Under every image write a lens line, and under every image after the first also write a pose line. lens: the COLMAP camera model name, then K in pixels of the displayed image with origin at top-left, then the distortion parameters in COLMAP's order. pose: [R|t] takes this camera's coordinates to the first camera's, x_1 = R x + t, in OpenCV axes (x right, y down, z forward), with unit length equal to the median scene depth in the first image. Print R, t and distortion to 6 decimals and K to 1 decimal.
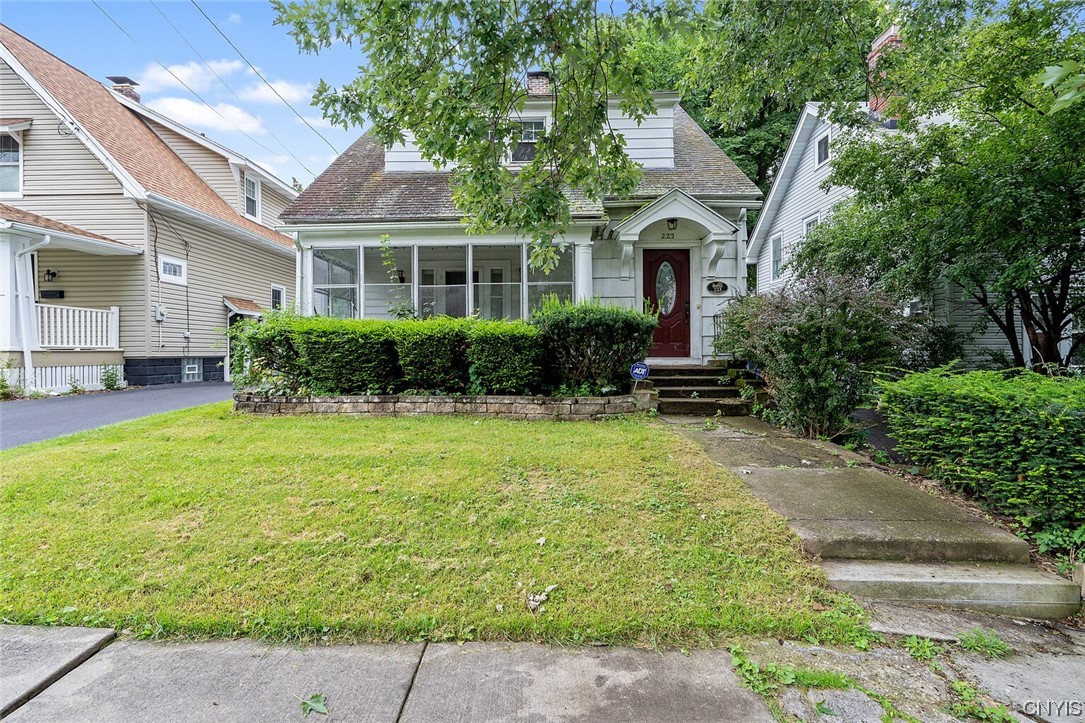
lens RADIAL K [[495.7, 0, 541.6], [0, 495.7, 350.2], [0, 0, 1]] dist [-0.004232, 0.000965]
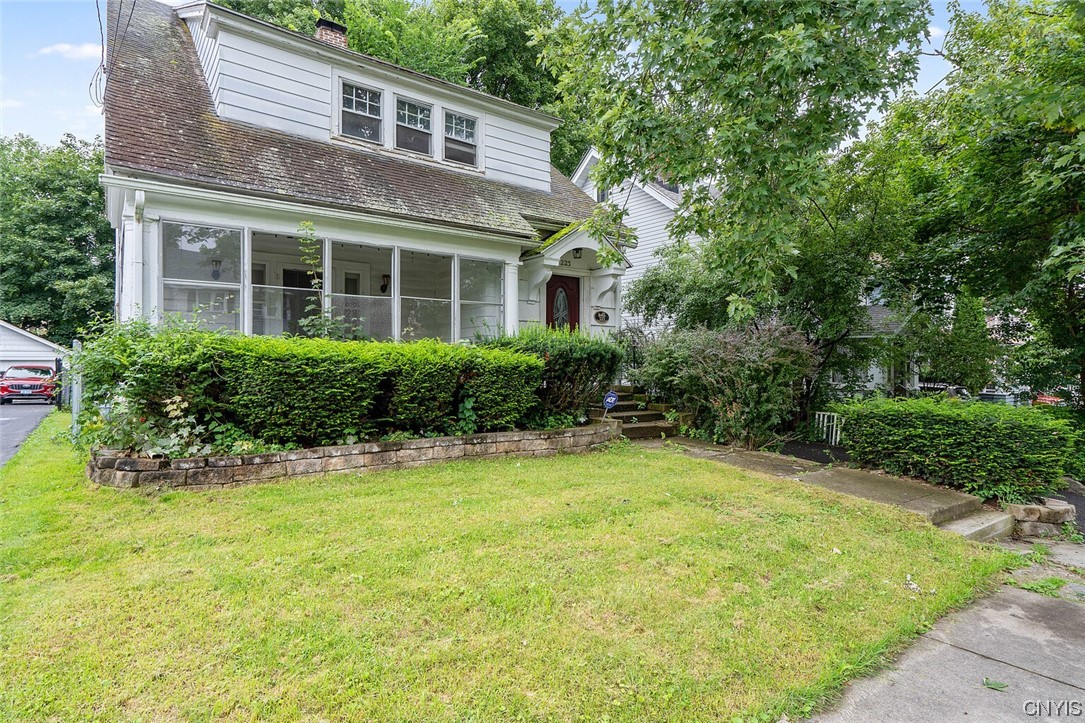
lens RADIAL K [[564.0, 0, 544.5], [0, 564.0, 365.3], [0, 0, 1]] dist [0.003463, 0.000518]
pose [[0.792437, 0.006592, 0.609918, -0.513617], [-0.007898, 0.999969, -0.000546, -0.023035], [-0.609902, -0.004384, 0.792464, 0.123941]]
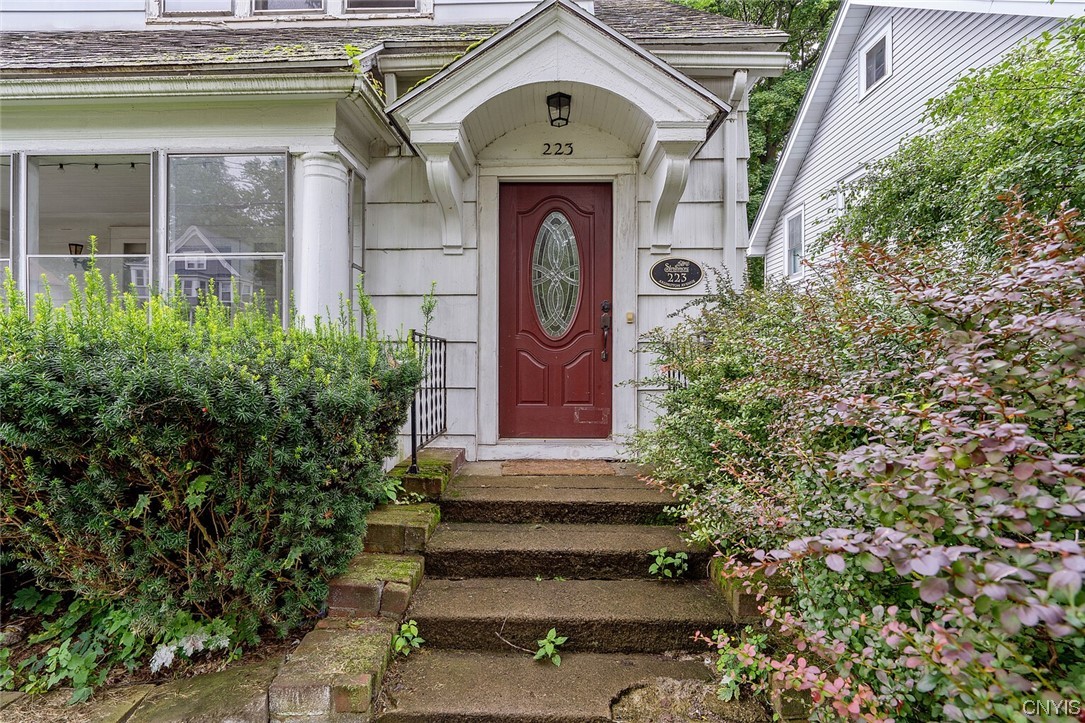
lens RADIAL K [[495.7, 0, 537.2], [0, 495.7, 361.9], [0, 0, 1]] dist [-0.004232, 0.000965]
pose [[0.999900, 0.006732, -0.012463, 0.261633], [-0.006626, 0.999942, 0.008501, -0.058672], [0.012520, -0.008418, 0.999886, 0.624961]]
